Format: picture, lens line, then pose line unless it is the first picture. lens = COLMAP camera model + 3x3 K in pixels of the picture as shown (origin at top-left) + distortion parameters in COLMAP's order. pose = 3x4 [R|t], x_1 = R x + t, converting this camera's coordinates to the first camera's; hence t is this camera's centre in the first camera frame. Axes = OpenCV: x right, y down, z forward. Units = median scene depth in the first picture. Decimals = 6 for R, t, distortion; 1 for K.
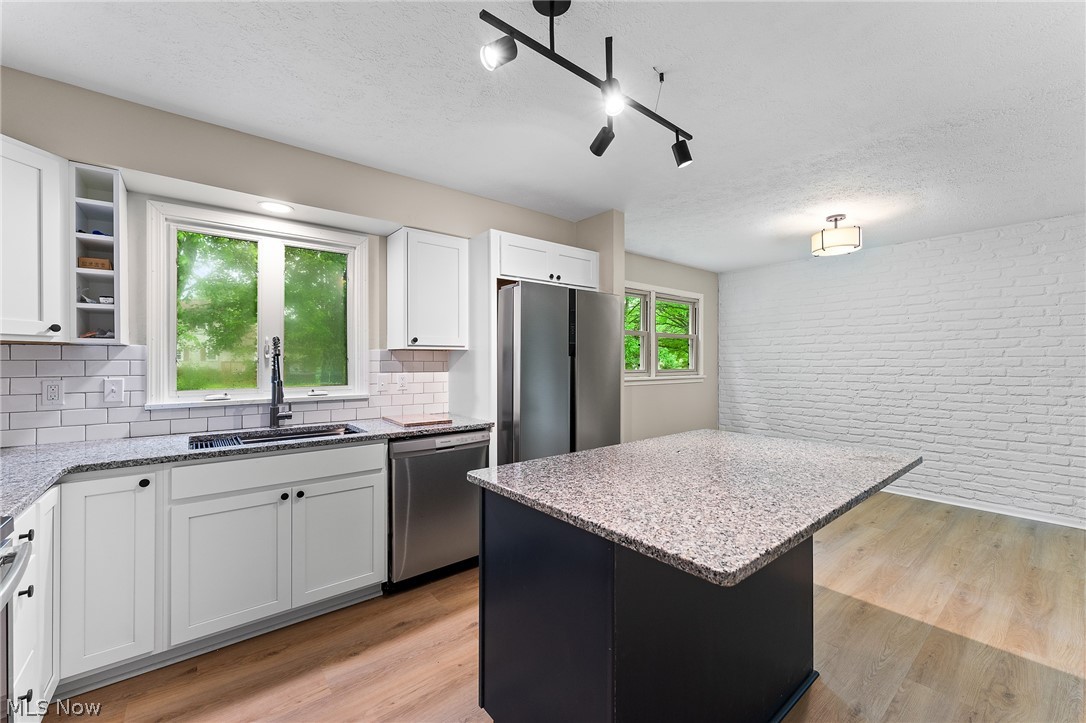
lens RADIAL K [[432.3, 0, 543.8], [0, 432.3, 360.7], [0, 0, 1]] dist [-0.002491, 0.001203]
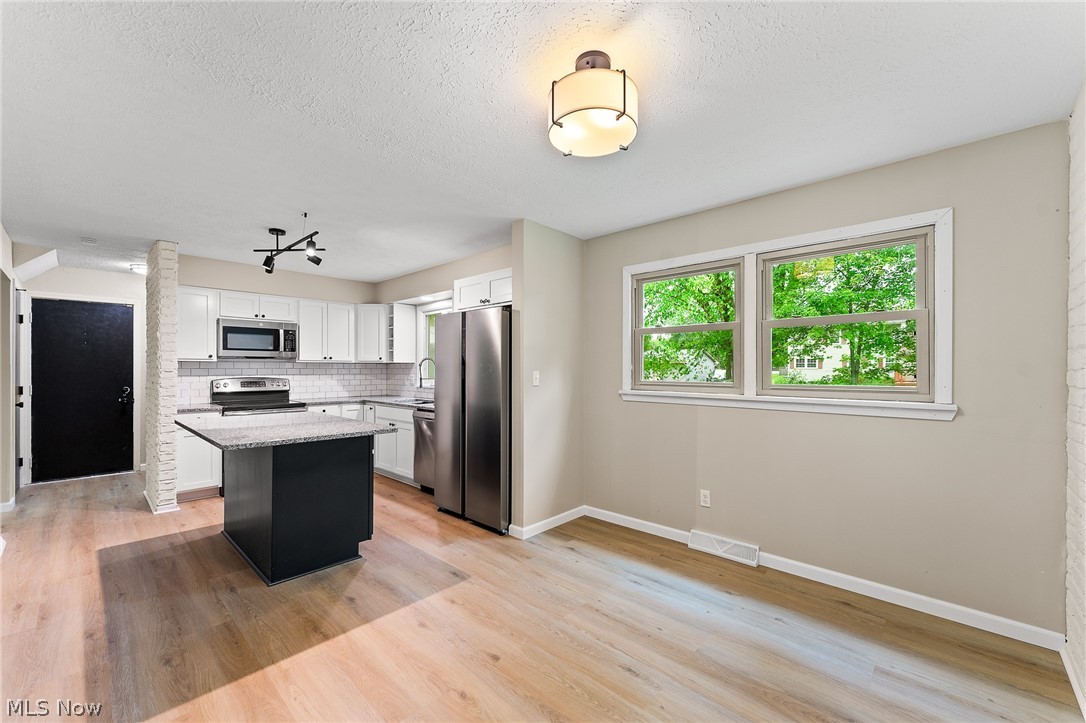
lens RADIAL K [[432.3, 0, 542.4], [0, 432.3, 369.8], [0, 0, 1]] dist [-0.002491, 0.001203]
pose [[0.142111, 0.001907, -0.989849, 1.564523], [-0.001417, 0.999998, 0.001723, 0.001083], [0.989850, 0.001158, 0.142113, 1.212154]]
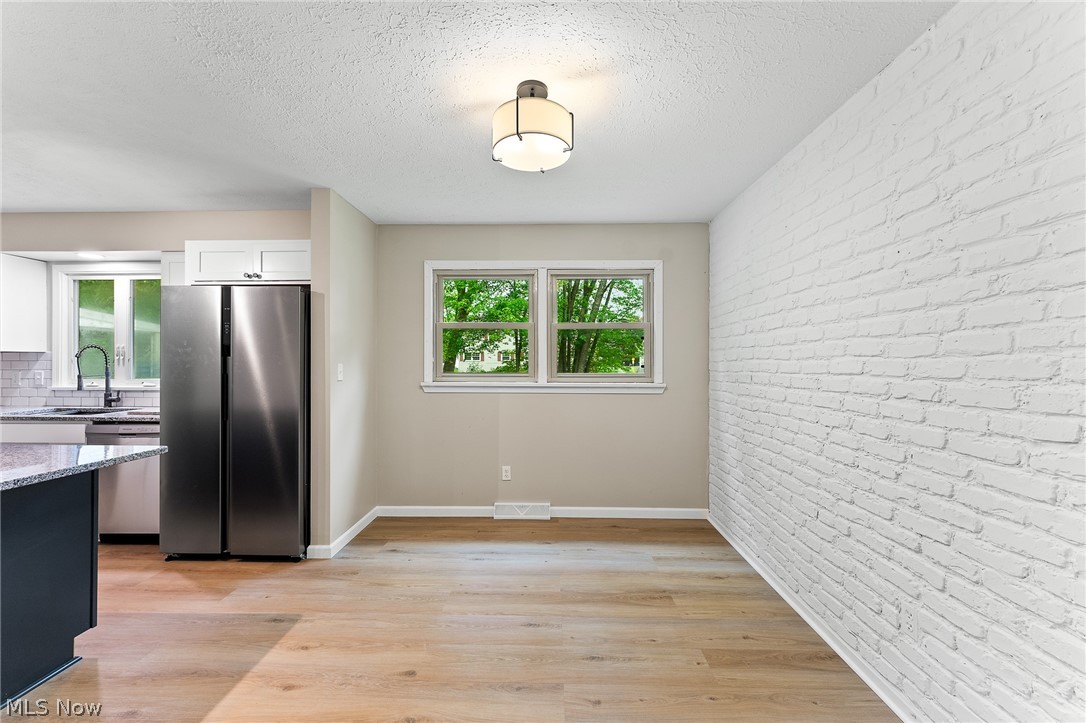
lens RADIAL K [[432.3, 0, 540.9], [0, 432.3, 361.2], [0, 0, 1]] dist [-0.002491, 0.001203]
pose [[0.764149, 0.000503, -0.645039, 1.415093], [-0.000692, 1.000000, -0.000039, -0.000233], [0.645039, 0.000476, 0.764150, 0.827963]]
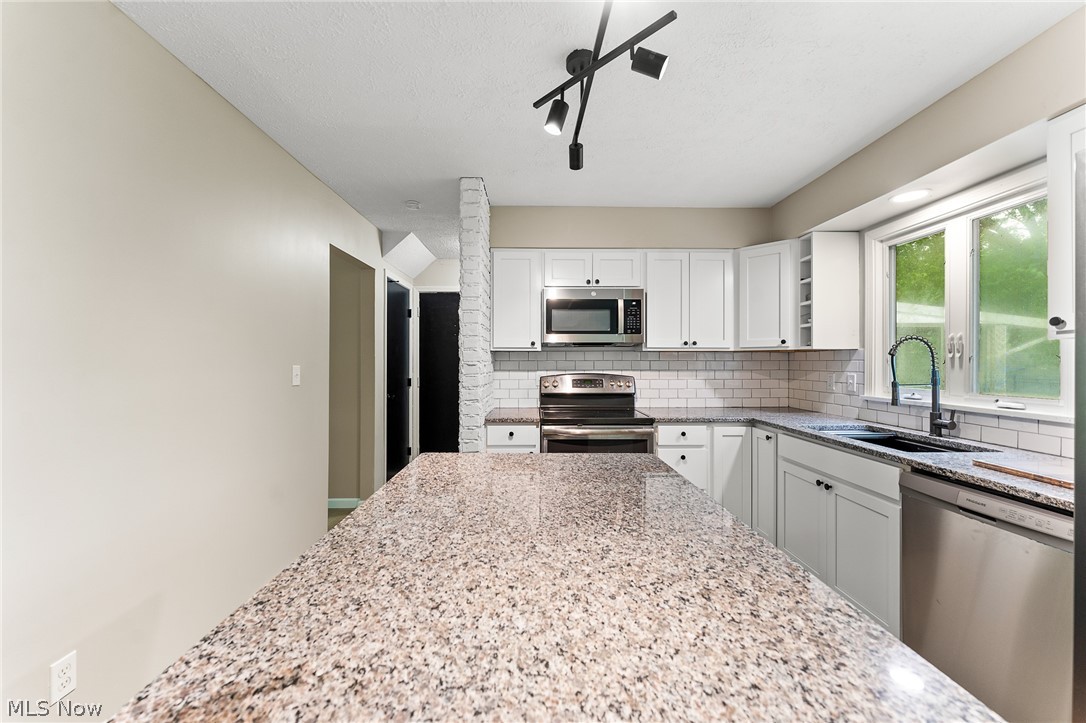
lens RADIAL K [[432.3, 0, 543.7], [0, 432.3, 358.4], [0, 0, 1]] dist [-0.002491, 0.001203]
pose [[-0.606786, -0.006486, -0.794839, 0.572554], [-0.001334, 0.999974, -0.007141, 0.002999], [0.794864, -0.003273, -0.606778, 0.895612]]
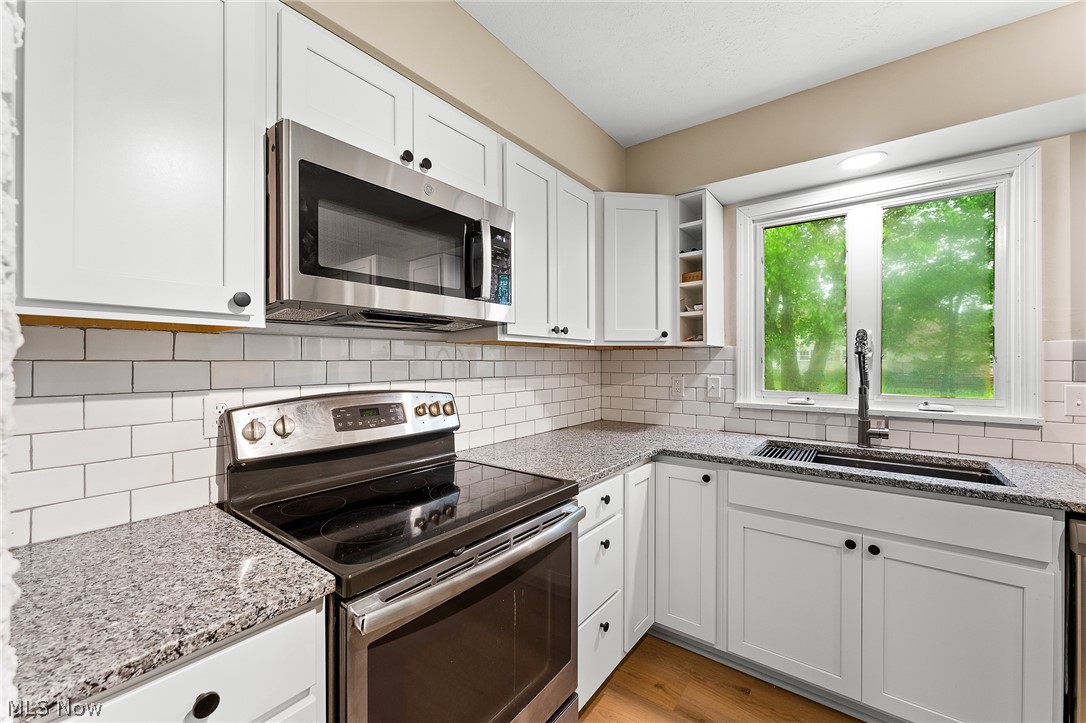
lens RADIAL K [[432.3, 0, 541.0], [0, 432.3, 363.1], [0, 0, 1]] dist [-0.002491, 0.001203]
pose [[0.239070, 0.002662, -0.970999, -0.008861], [0.000588, 0.999996, 0.002886, 0.001932], [0.971002, -0.001261, 0.239067, 0.250279]]
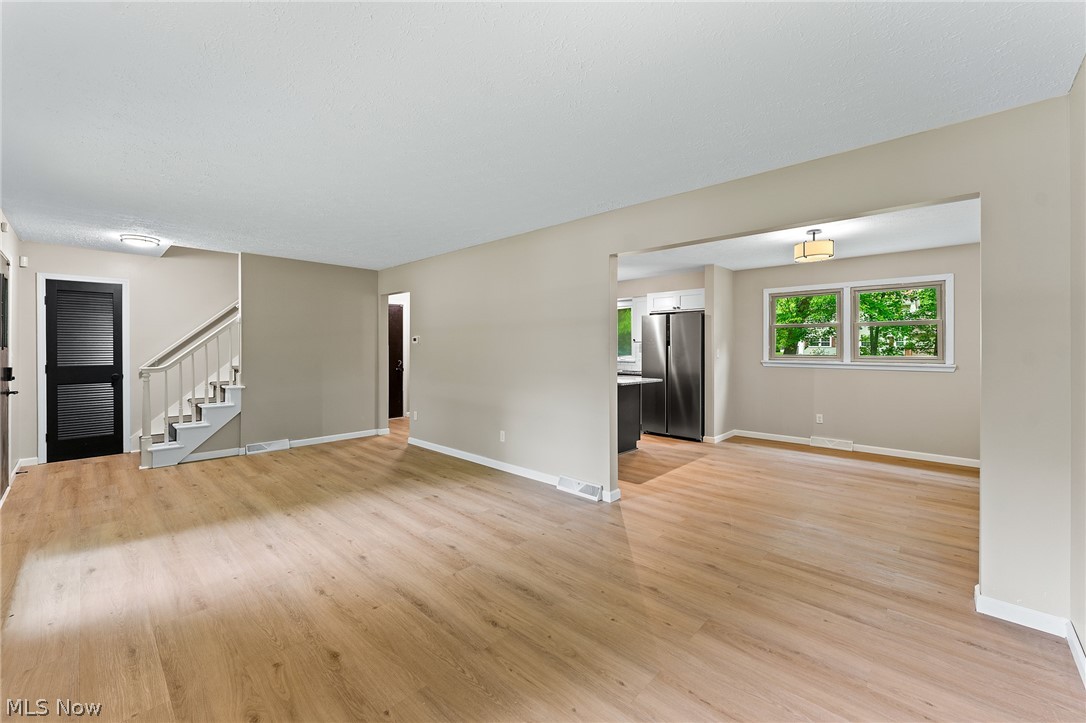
lens RADIAL K [[432.3, 0, 546.2], [0, 432.3, 346.7], [0, 0, 1]] dist [-0.002491, 0.001203]
pose [[0.138252, -0.001826, -0.990395, 2.459267], [-0.000314, 0.999998, -0.001888, -0.001971], [0.990397, 0.000572, 0.138251, 0.108171]]
